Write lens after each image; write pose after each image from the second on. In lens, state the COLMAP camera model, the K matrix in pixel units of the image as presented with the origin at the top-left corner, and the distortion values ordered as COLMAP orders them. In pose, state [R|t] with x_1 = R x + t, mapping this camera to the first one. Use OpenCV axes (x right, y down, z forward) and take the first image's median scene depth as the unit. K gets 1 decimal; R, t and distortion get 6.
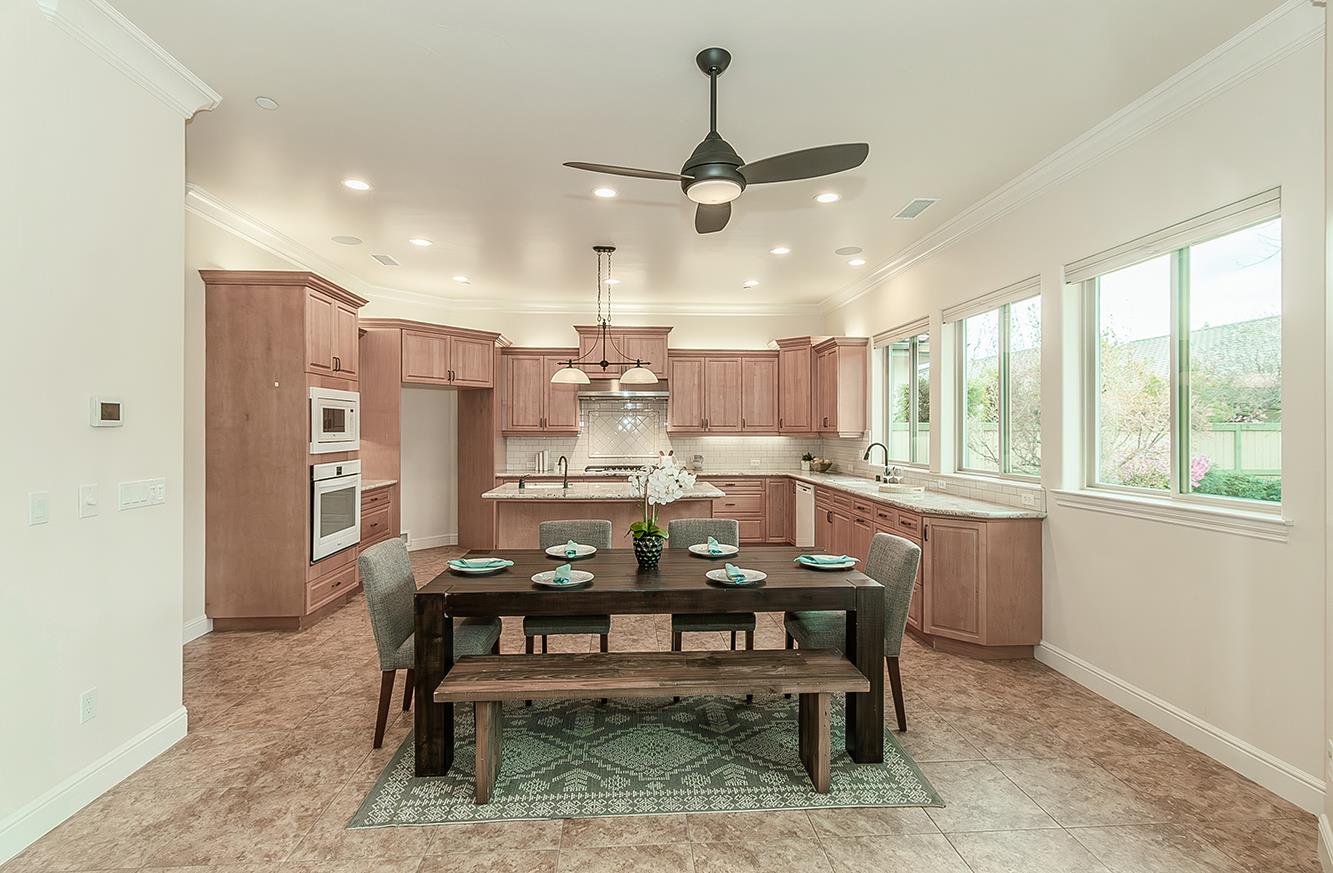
lens RADIAL K [[602.3, 0, 662.3], [0, 602.3, 432.7], [0, 0, 1]] dist [0.001593, -0.000051]
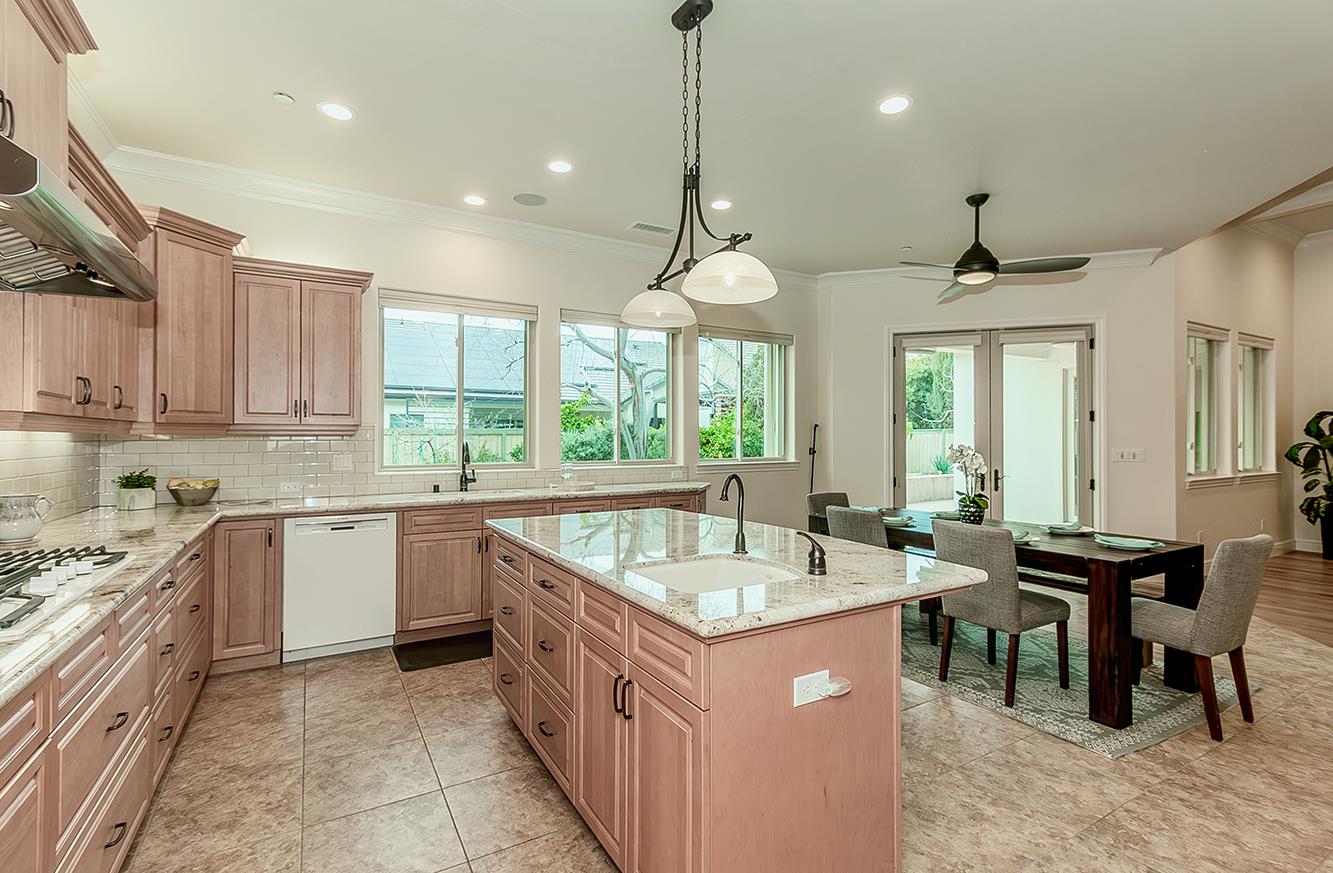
lens RADIAL K [[606.8, 0, 664.1], [0, 606.8, 441.4], [0, 0, 1]] dist [0.010546, -0.000483]
pose [[-0.448479, -0.004631, 0.893782, -0.456444], [0.005442, 0.999954, 0.007911, 0.013406], [-0.893777, 0.008412, -0.448433, 1.119989]]
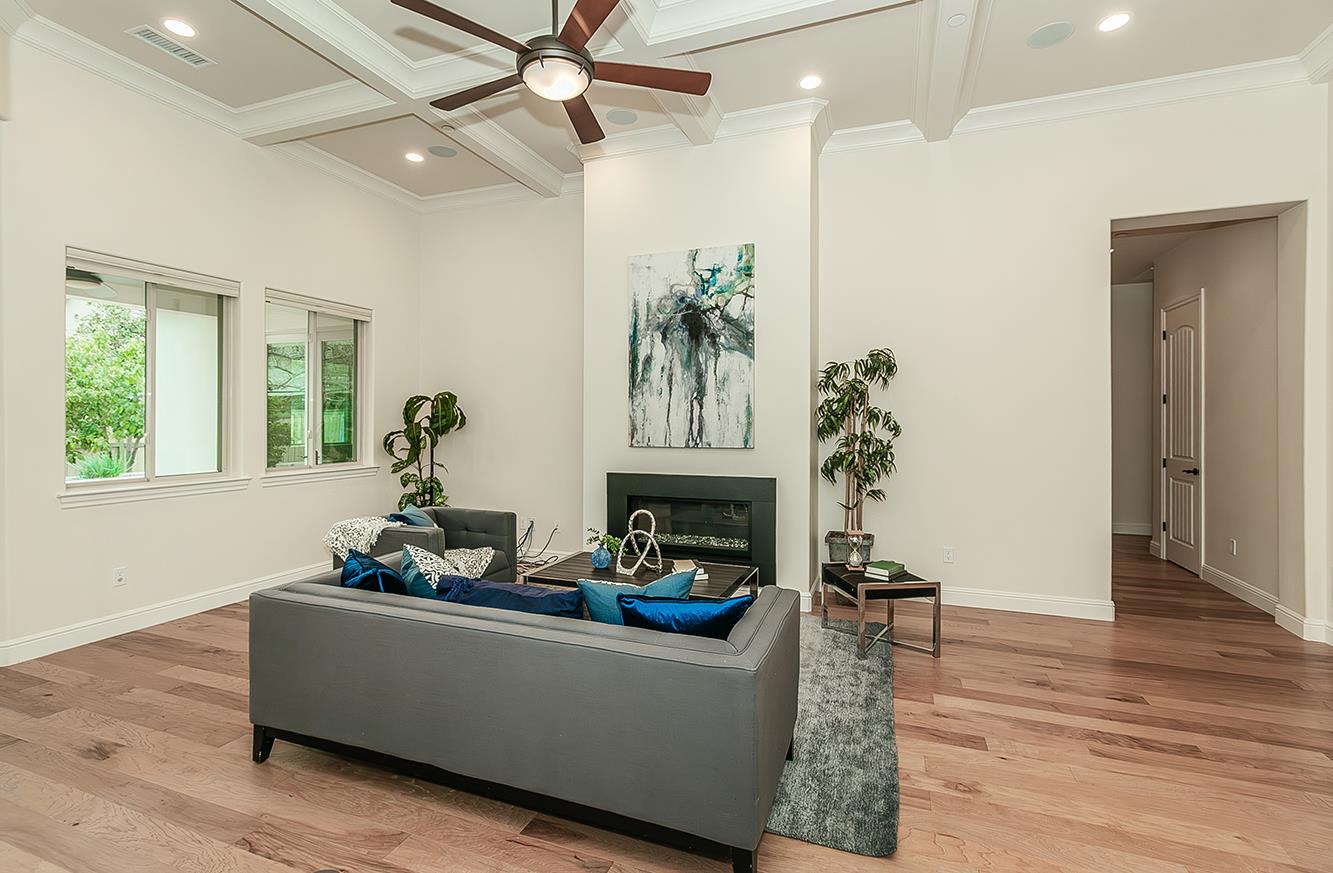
lens RADIAL K [[603.1, 0, 661.7], [0, 603.1, 427.2], [0, 0, 1]] dist [0.003380, 0.000267]
pose [[-0.911324, -0.009146, 0.411588, -0.766098], [-0.003285, 0.999883, 0.014946, 0.007596], [-0.411677, 0.012269, -0.911247, 0.243242]]
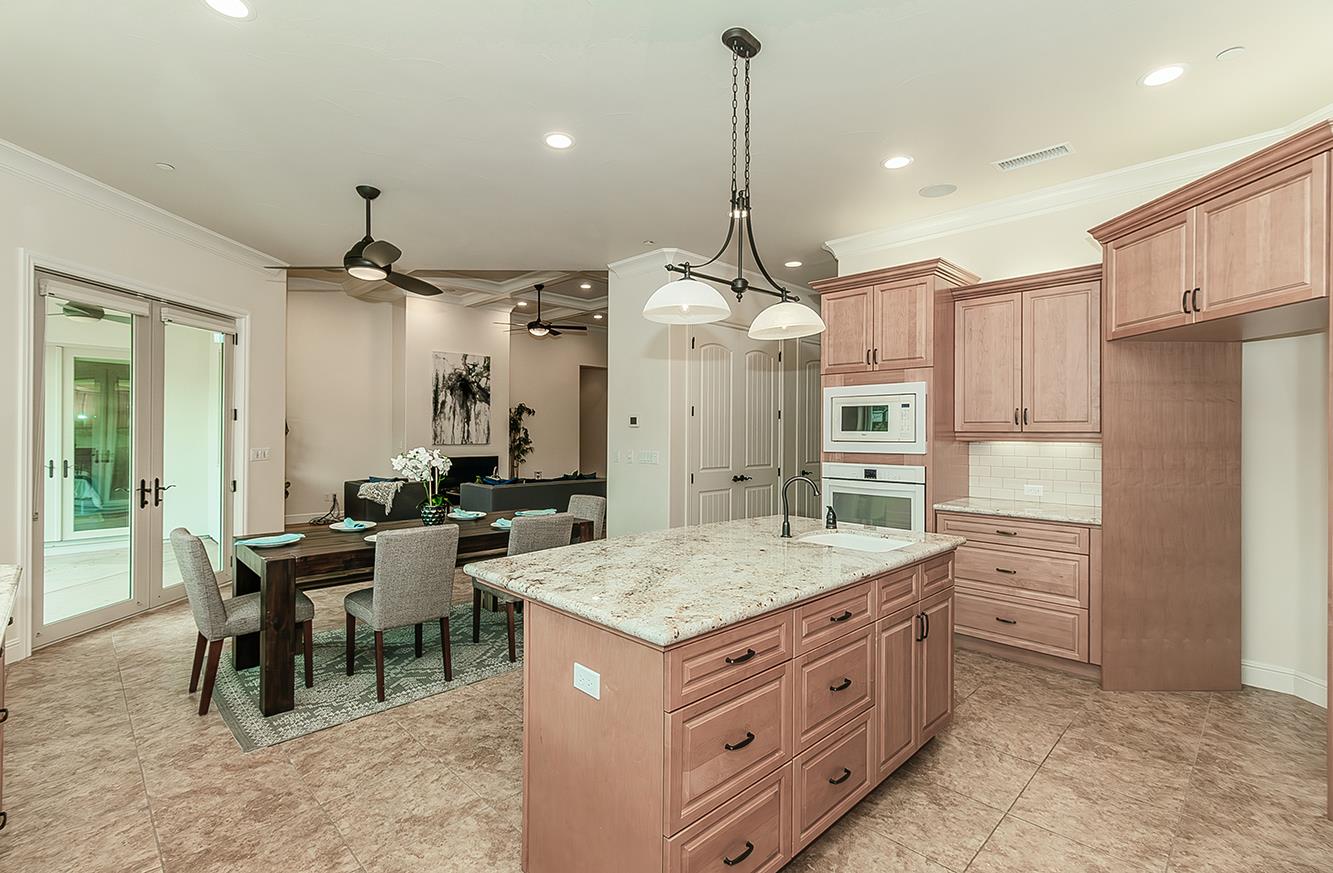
lens RADIAL K [[609.1, 0, 666.5], [0, 609.1, 436.5], [0, 0, 1]] dist [0.004187, 0.000450]
pose [[-0.753566, -0.002298, -0.657368, 0.242722], [-0.010651, 0.999905, 0.008714, 0.002173], [0.657286, 0.013569, -0.753520, 1.212812]]
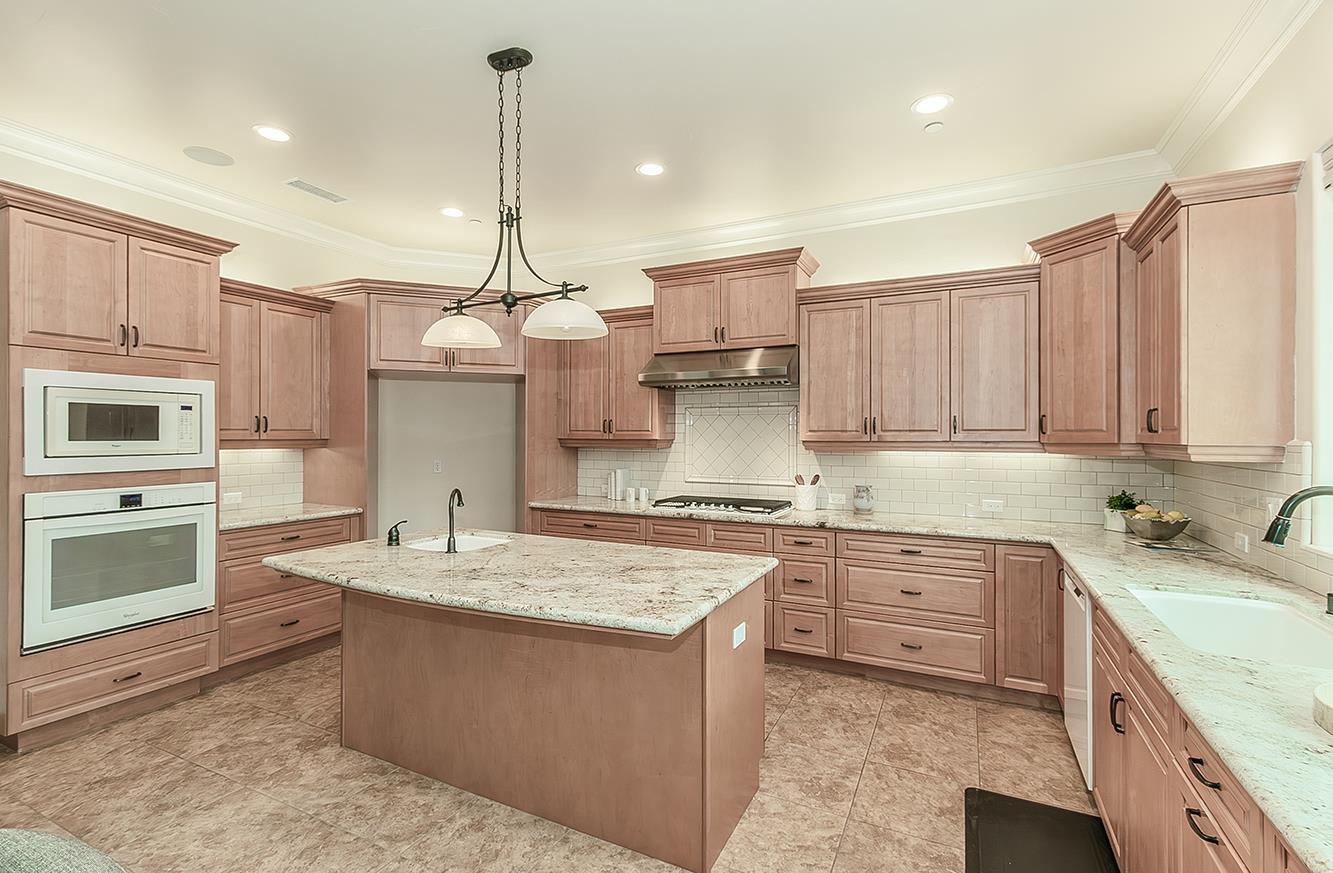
lens RADIAL K [[603.9, 0, 661.0], [0, 603.9, 435.5], [0, 0, 1]] dist [0.001163, 0.000226]
pose [[0.861798, 0.001478, -0.507250, 0.229655], [-0.004598, 0.999977, -0.004898, -0.004577], [0.507231, 0.006553, 0.861785, 0.592044]]
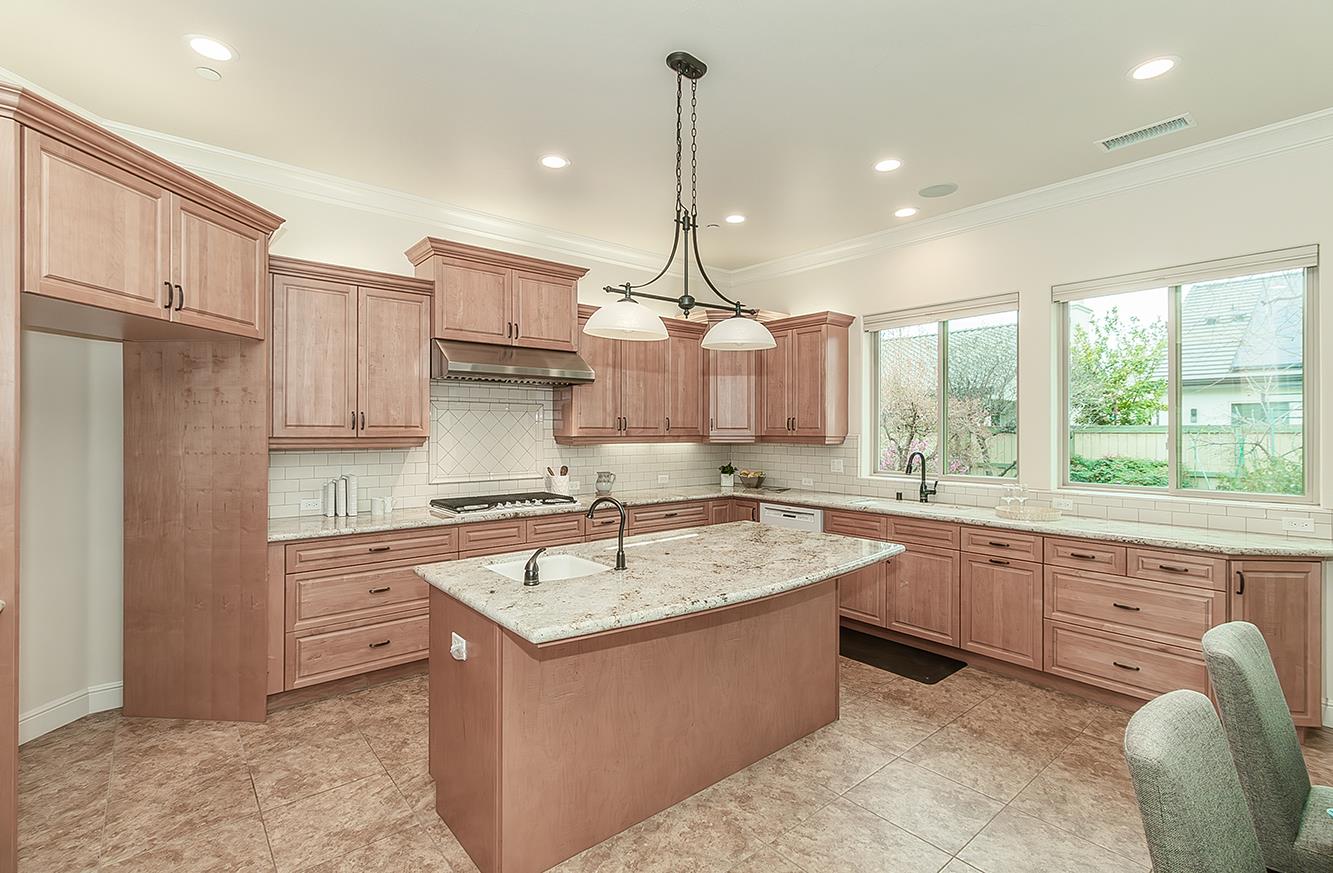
lens RADIAL K [[607.2, 0, 660.9], [0, 607.2, 431.3], [0, 0, 1]] dist [0.002010, 0.000731]
pose [[0.808479, -0.001006, 0.588524, -0.367369], [0.001672, 0.999998, -0.000588, -0.008681], [-0.588522, 0.001459, 0.808480, 0.561707]]
